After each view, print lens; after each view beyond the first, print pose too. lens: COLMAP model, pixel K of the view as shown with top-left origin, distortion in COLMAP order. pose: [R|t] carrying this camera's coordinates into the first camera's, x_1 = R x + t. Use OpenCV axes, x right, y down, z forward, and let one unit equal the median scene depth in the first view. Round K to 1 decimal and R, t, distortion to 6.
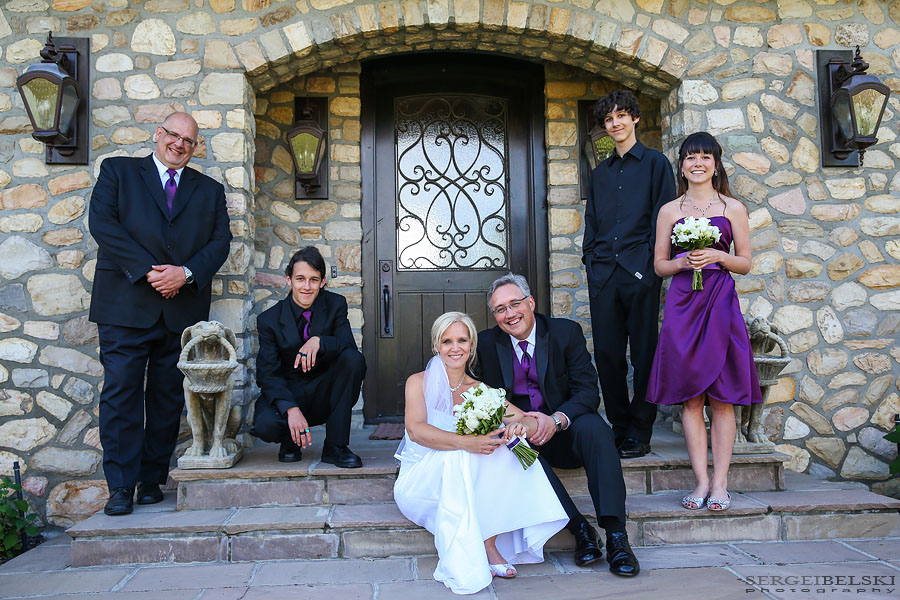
lens RADIAL K [[862.8, 0, 449.6], [0, 862.8, 312.9], [0, 0, 1]] dist [-0.009108, -0.004677]
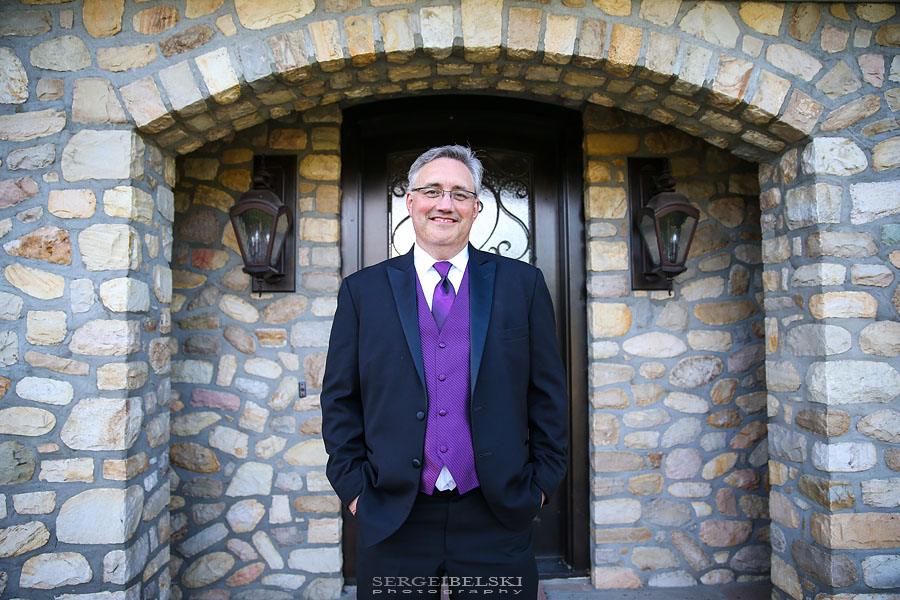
lens RADIAL K [[651.5, 0, 442.8], [0, 651.5, 311.8], [0, 0, 1]] dist [-0.080794, 0.049830]
pose [[0.999291, 0.006365, -0.037106, 0.009771], [-0.005451, 0.999681, 0.024677, -0.149279], [0.037251, -0.024457, 0.999007, 0.509092]]
